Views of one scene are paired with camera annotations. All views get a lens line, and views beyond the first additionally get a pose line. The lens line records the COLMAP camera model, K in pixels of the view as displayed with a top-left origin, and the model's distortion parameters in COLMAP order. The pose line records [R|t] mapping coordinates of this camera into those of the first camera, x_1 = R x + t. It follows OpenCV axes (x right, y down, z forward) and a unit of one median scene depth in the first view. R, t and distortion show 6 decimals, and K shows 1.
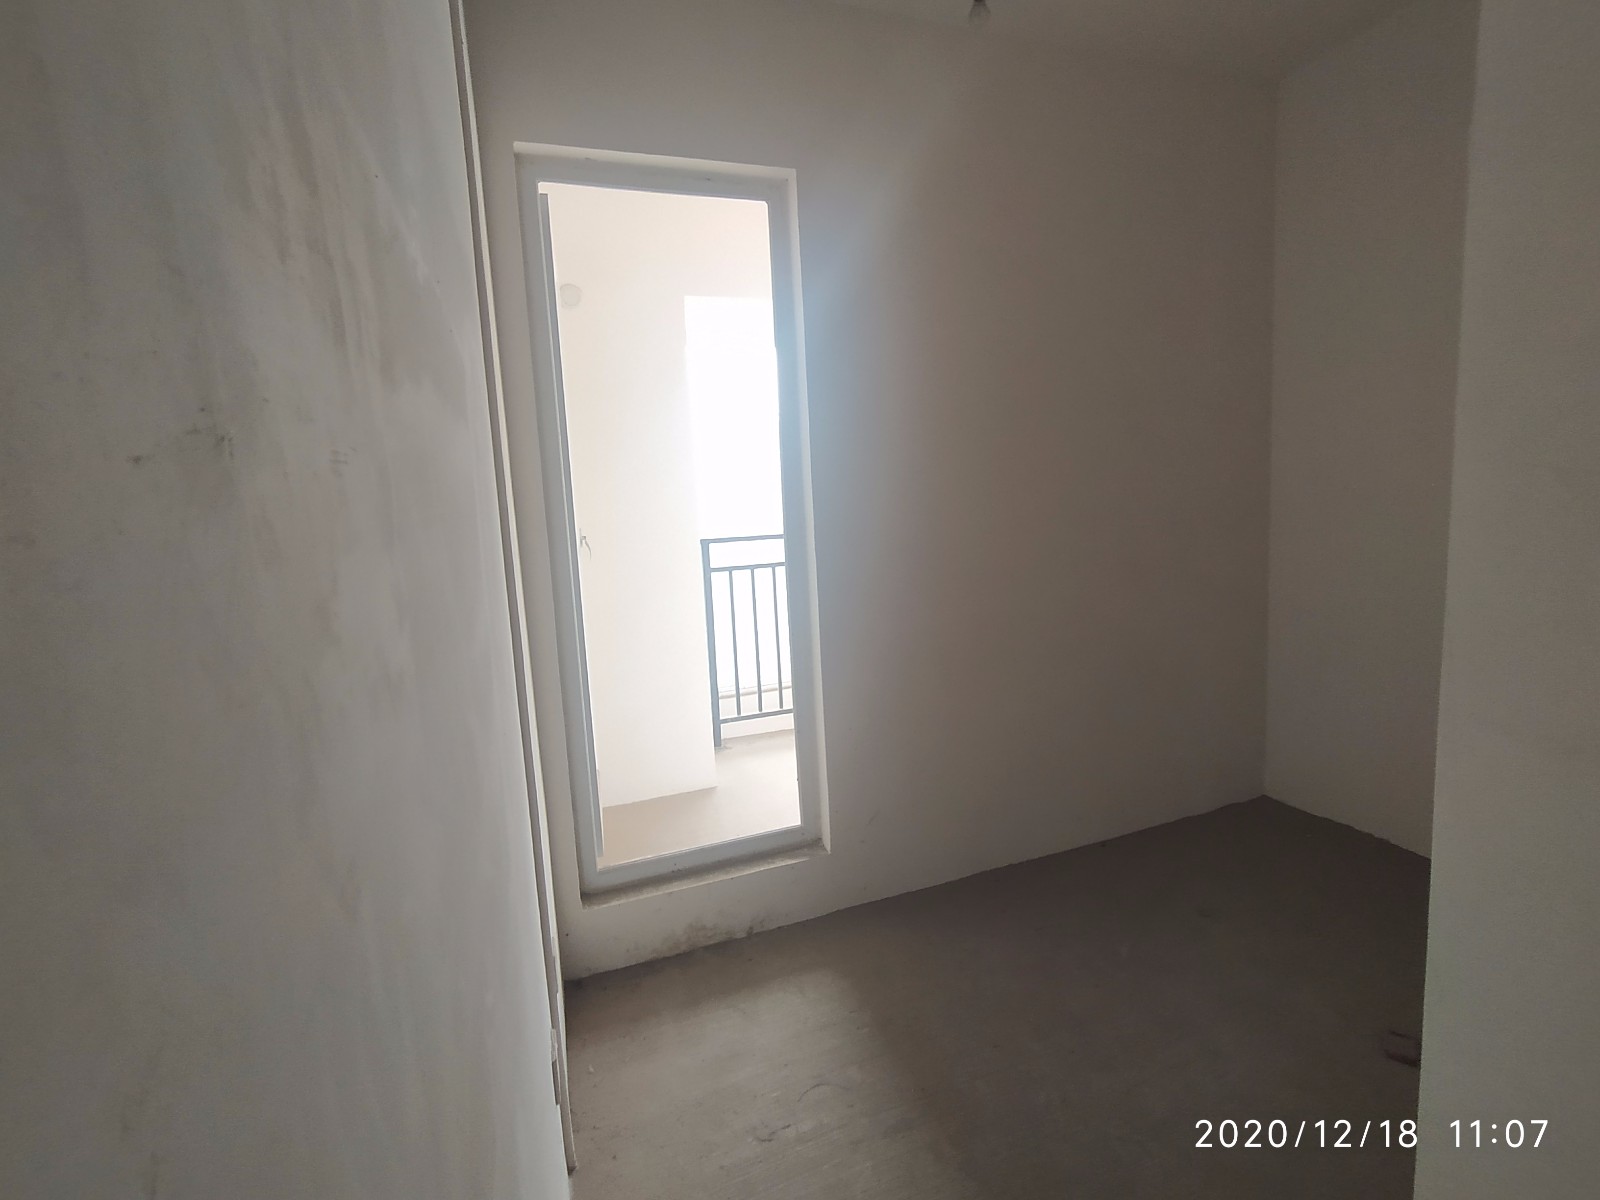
lens RADIAL K [[729.5, 0, 803.0], [0, 729.5, 598.0], [0, 0, 1]] dist [-0.005590, 0.003948]
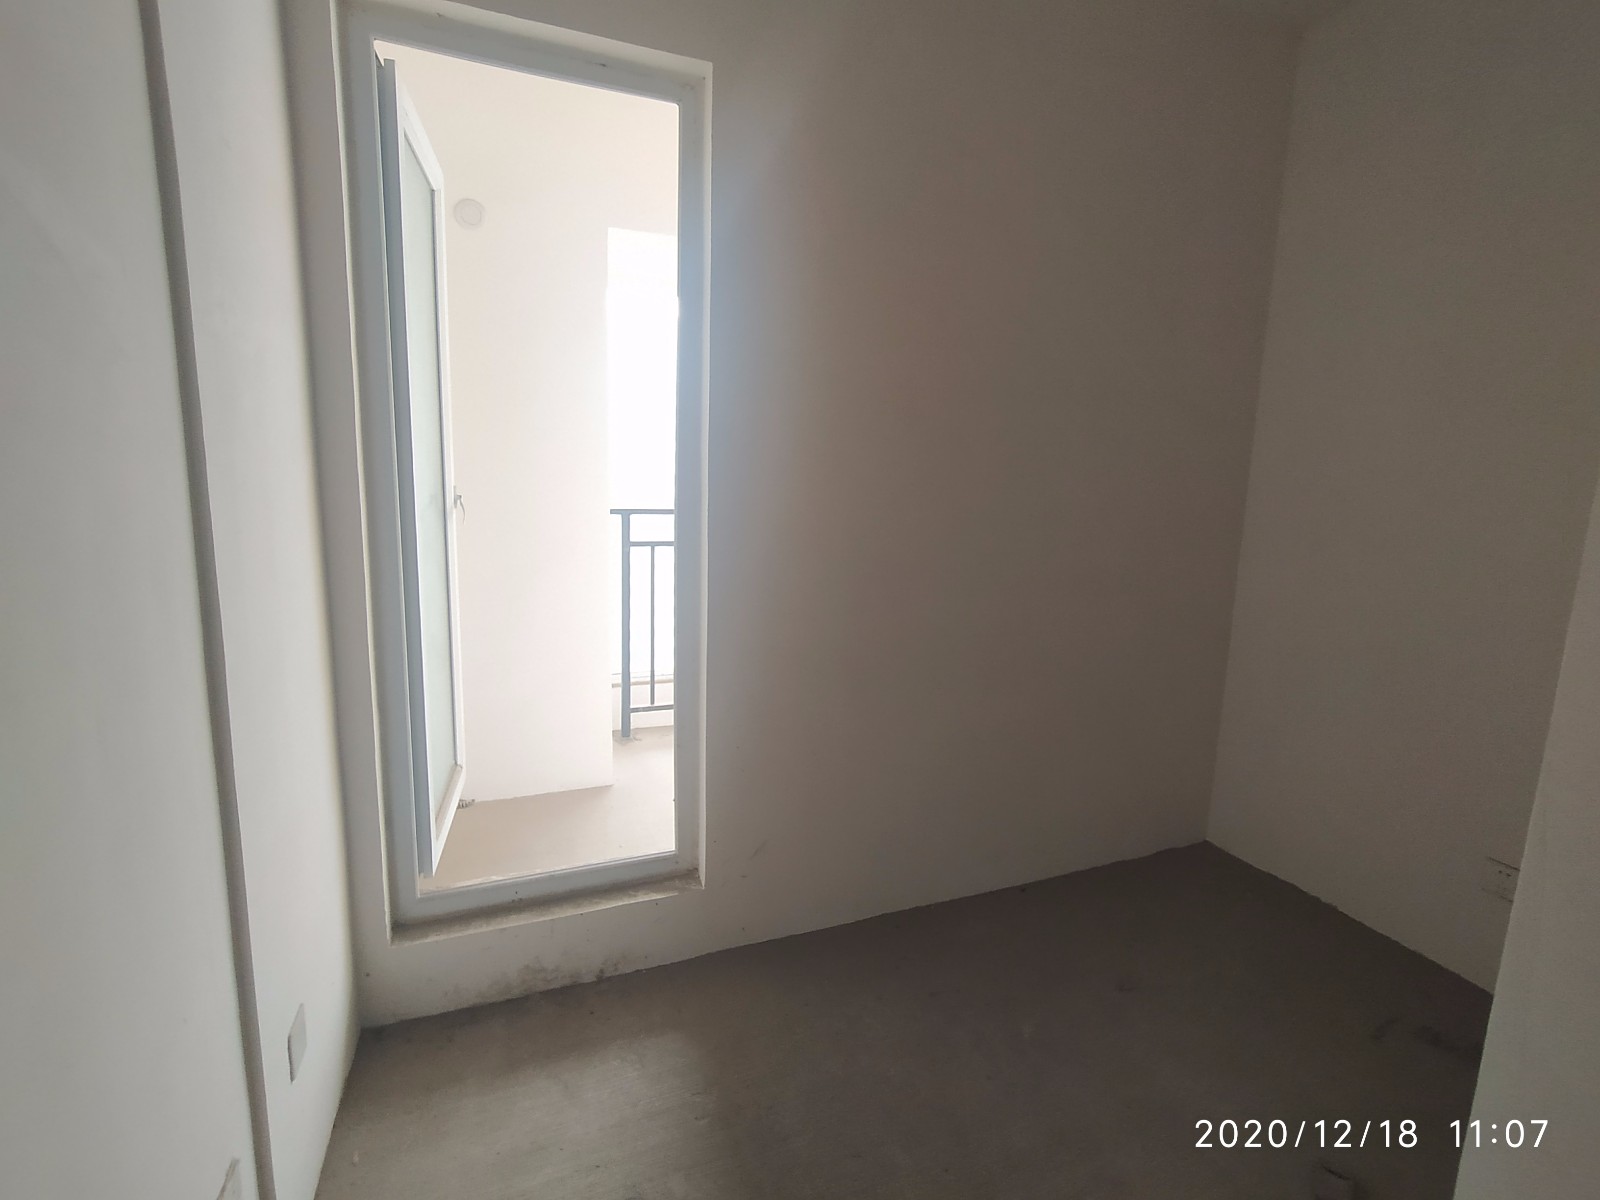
lens RADIAL K [[729.5, 0, 796.4], [0, 729.5, 601.2], [0, 0, 1]] dist [-0.005590, 0.003948]
pose [[0.996682, 0.075042, 0.031513, 0.097234], [-0.076185, 0.996415, 0.036779, -0.028374], [-0.028640, -0.039058, 0.998826, 0.157980]]
